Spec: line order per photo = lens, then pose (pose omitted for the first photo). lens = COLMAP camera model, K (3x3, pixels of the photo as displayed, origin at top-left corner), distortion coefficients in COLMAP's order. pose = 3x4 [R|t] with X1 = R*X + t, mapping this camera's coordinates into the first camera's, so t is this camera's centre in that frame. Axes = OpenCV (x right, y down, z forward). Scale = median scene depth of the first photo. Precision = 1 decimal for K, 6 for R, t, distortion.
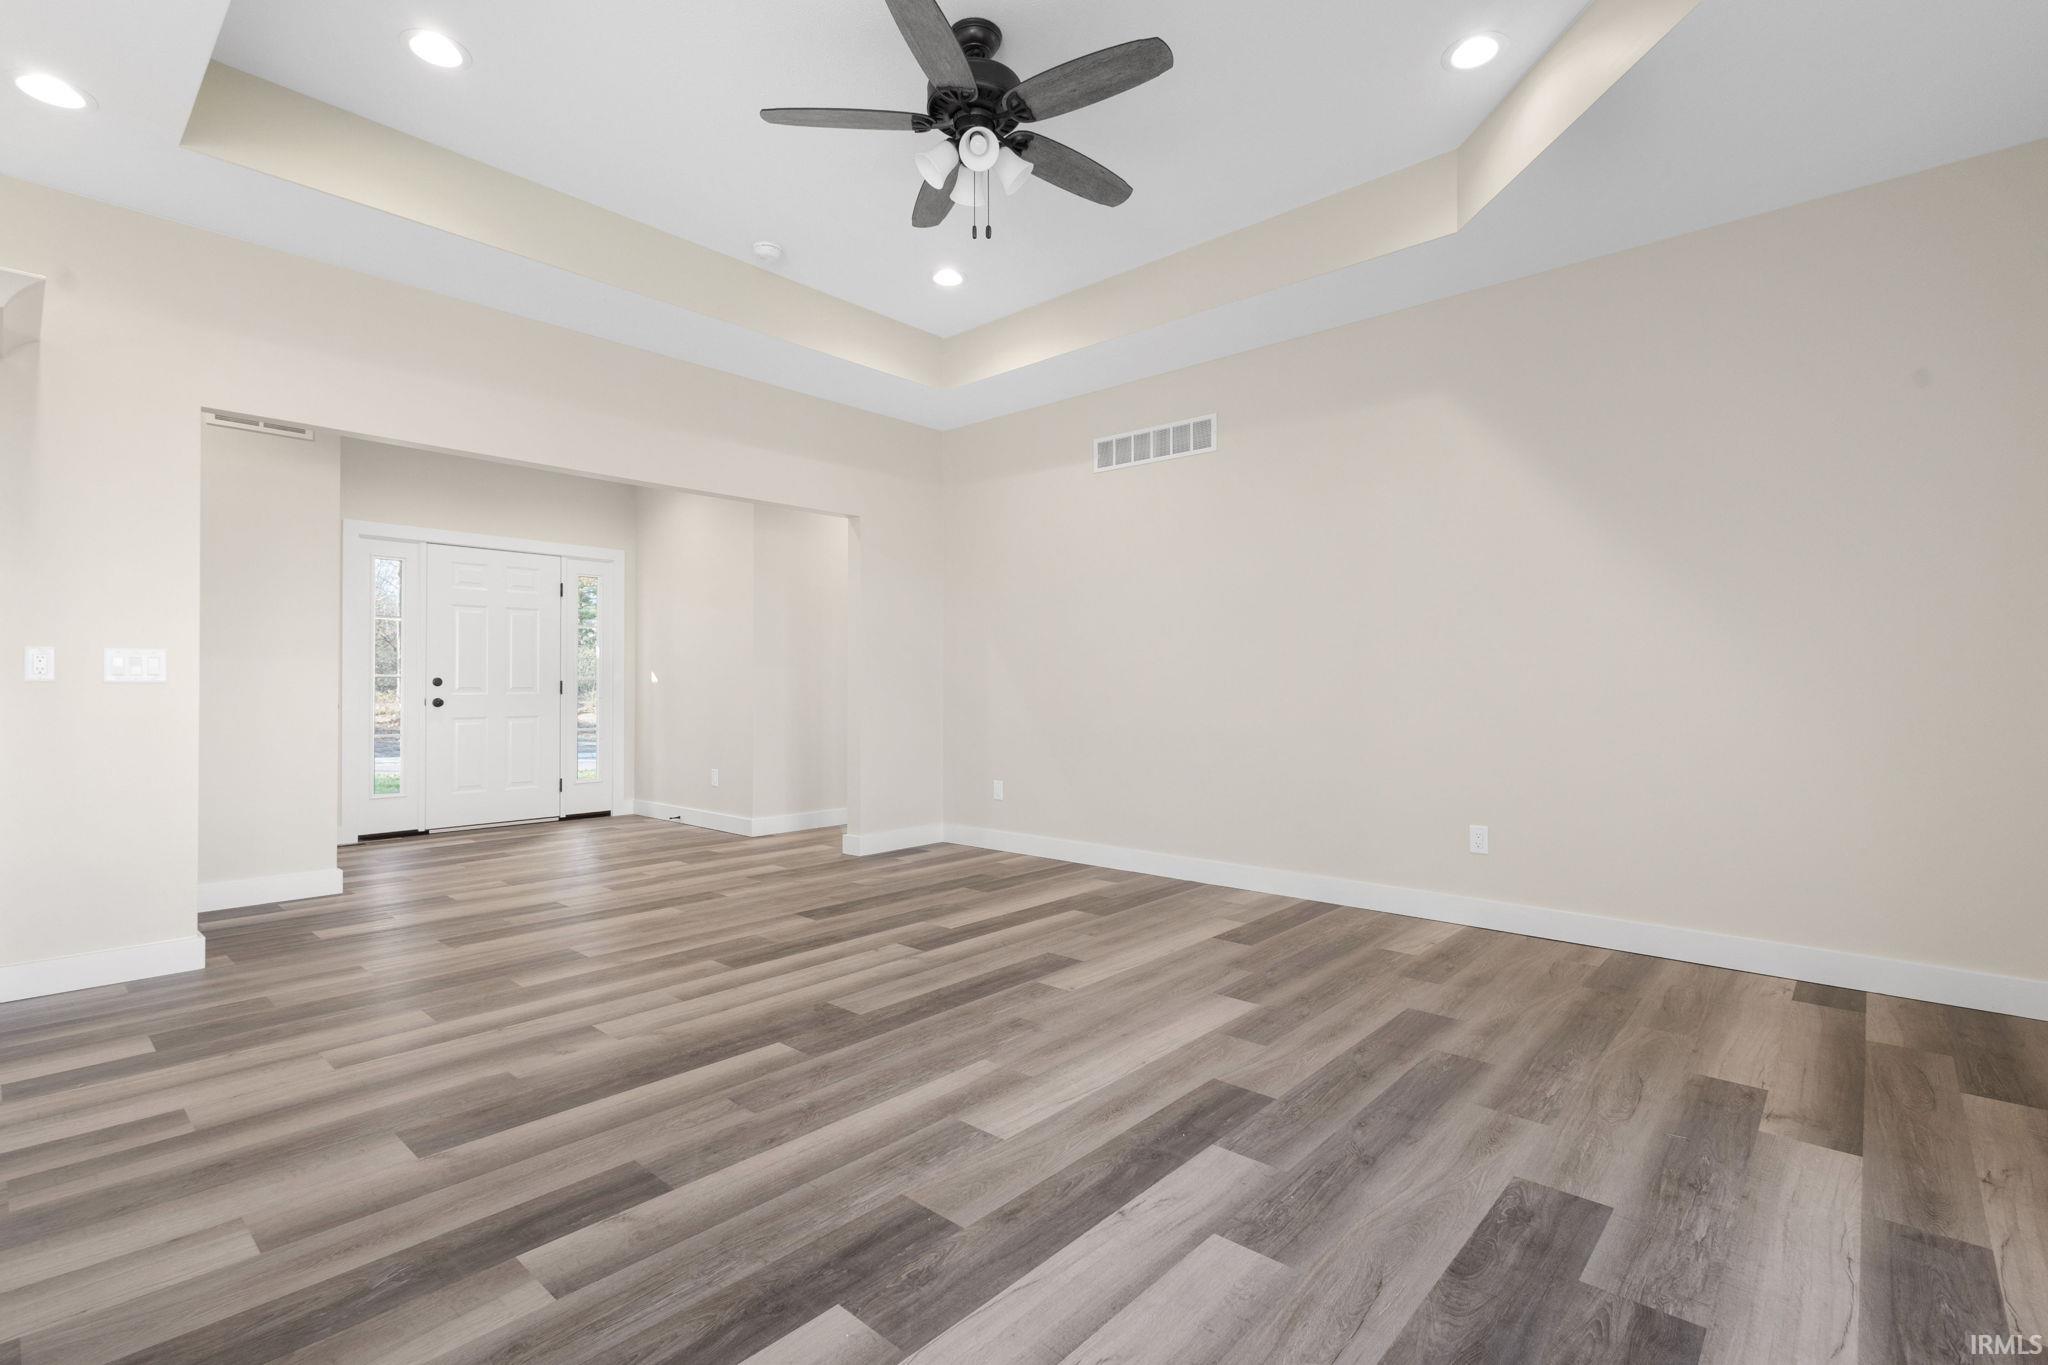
lens RADIAL K [[936.6, 0, 1018.7], [0, 936.6, 677.1], [0, 0, 1]] dist [0.012921, -0.004363]
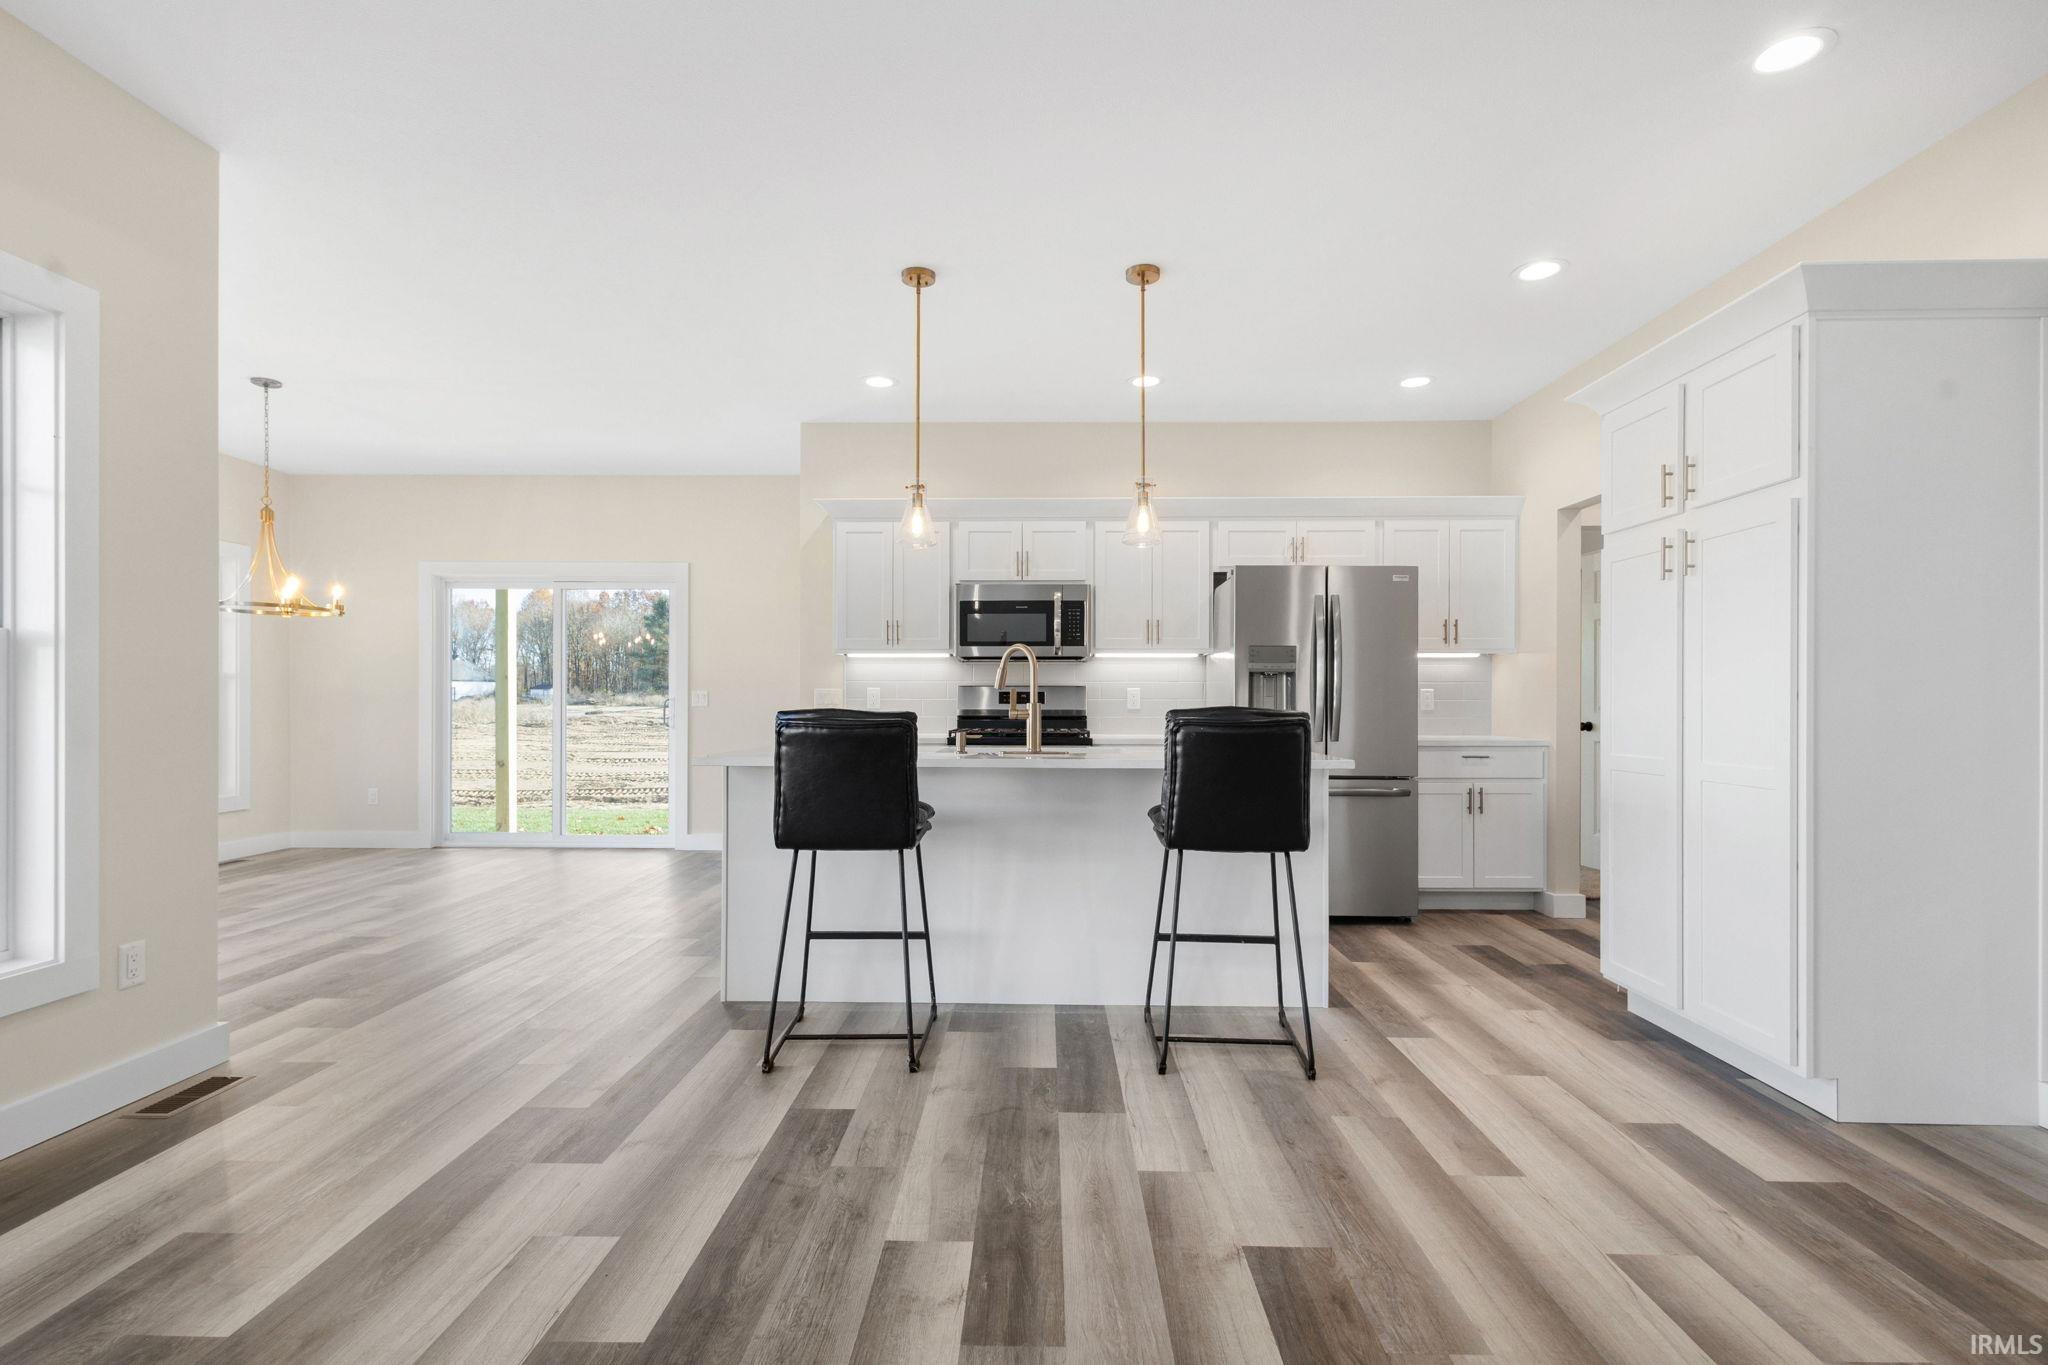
lens RADIAL K [[947.6, 0, 1026.5], [0, 947.6, 701.1], [0, 0, 1]] dist [0.005777, -0.000451]
pose [[-0.754940, -0.000609, -0.655794, 0.092099], [0.003866, 0.999978, -0.005379, -0.011986], [0.655783, -0.006596, -0.754921, 1.101605]]
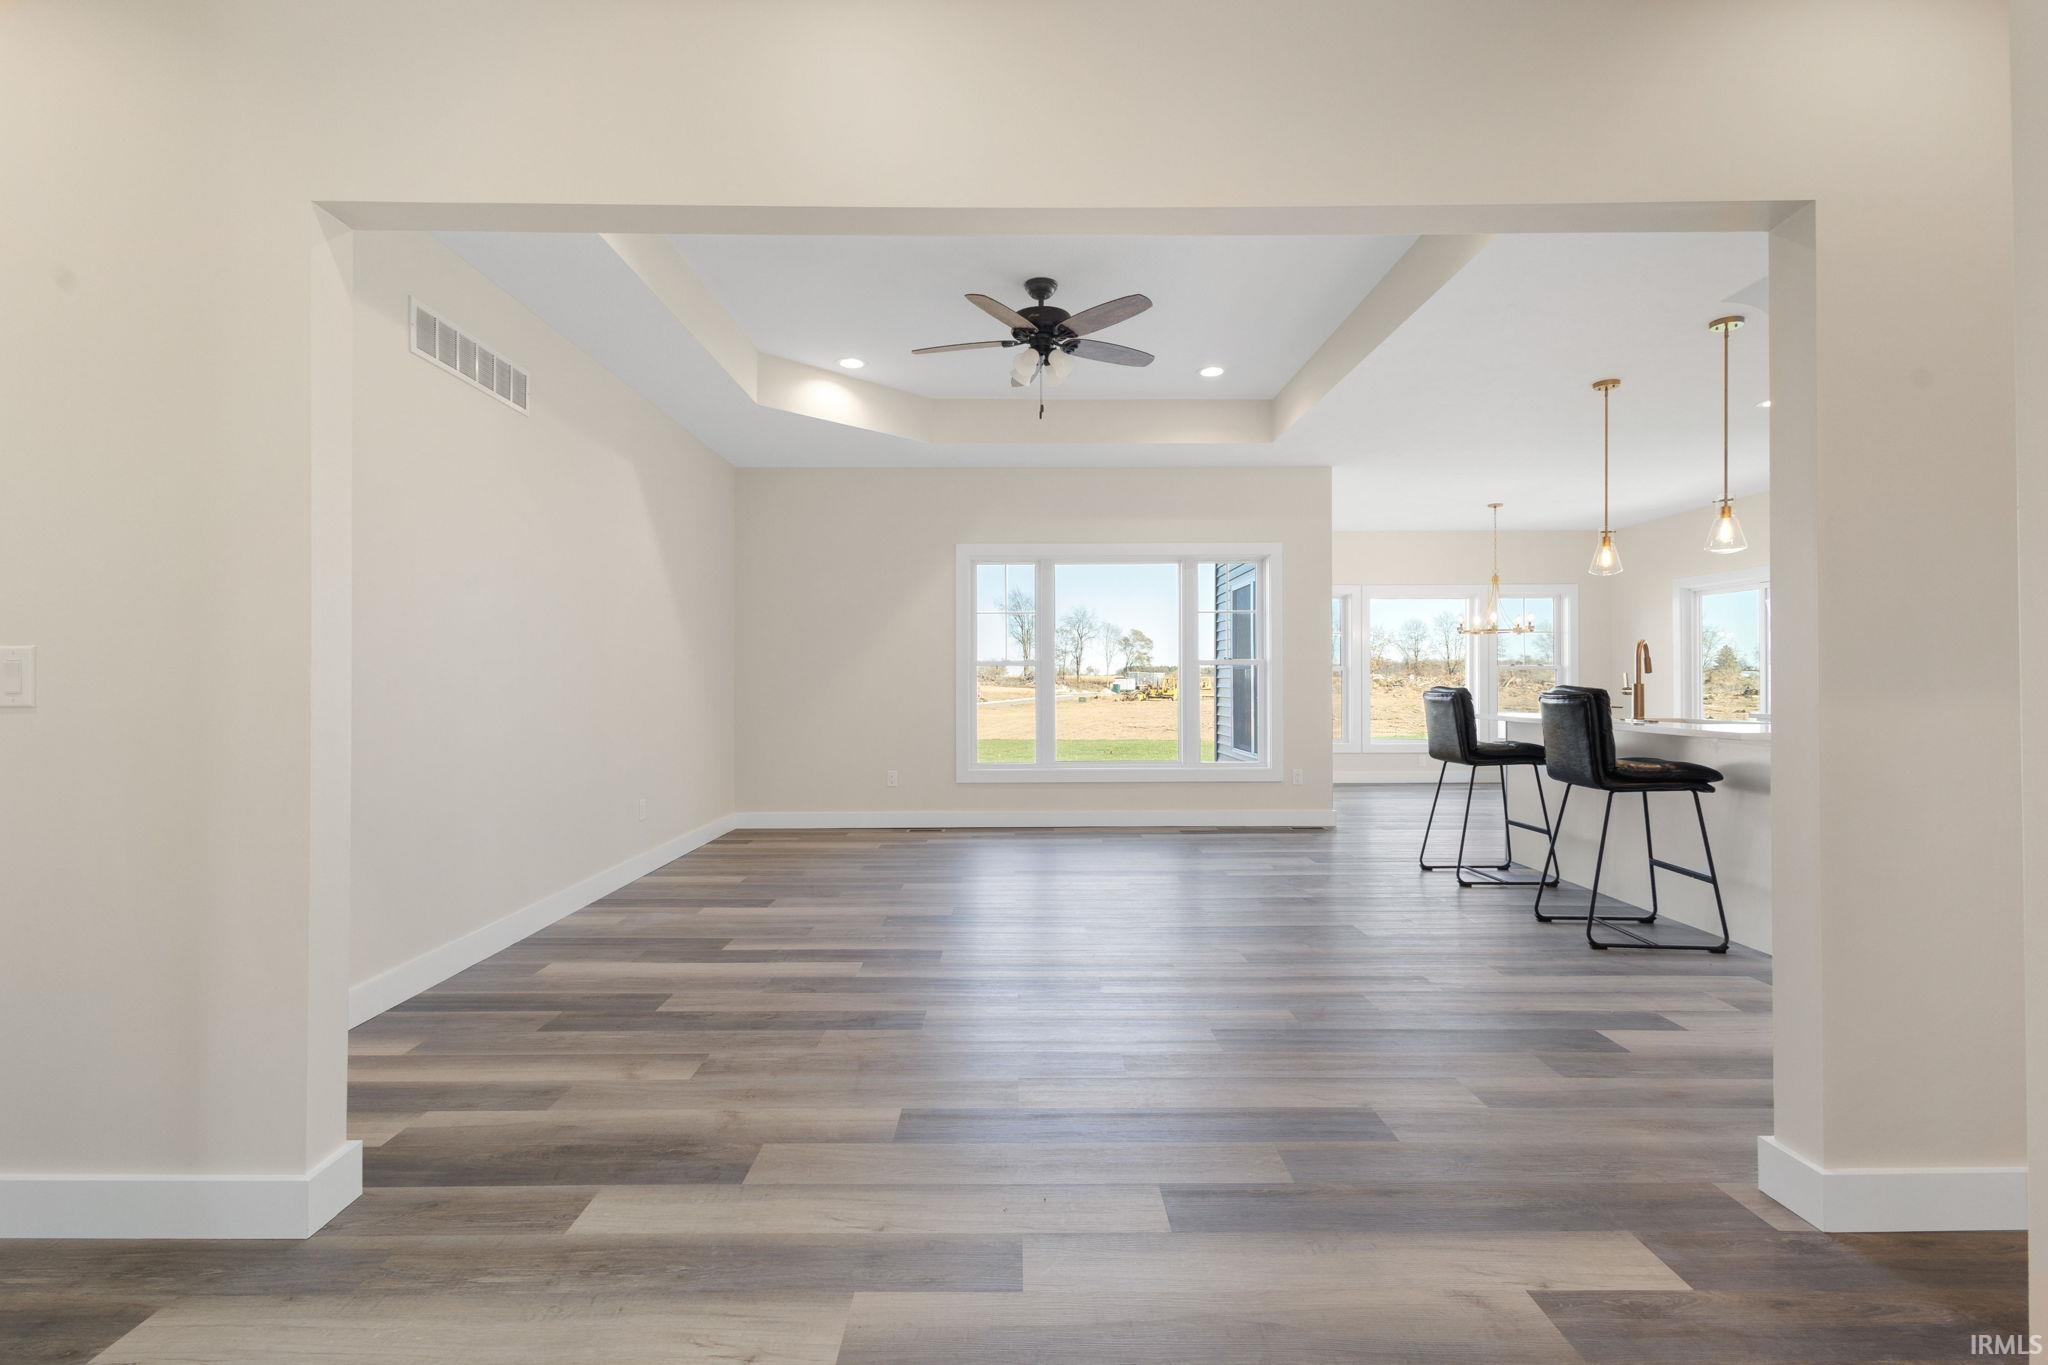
lens RADIAL K [[936.6, 0, 1018.7], [0, 936.6, 677.1], [0, 0, 1]] dist [0.012921, -0.004363]
pose [[-0.674279, 0.005532, 0.738456, -1.170067], [-0.004969, 0.999915, -0.012028, -0.002551], [-0.738460, -0.011780, -0.674195, 2.062126]]
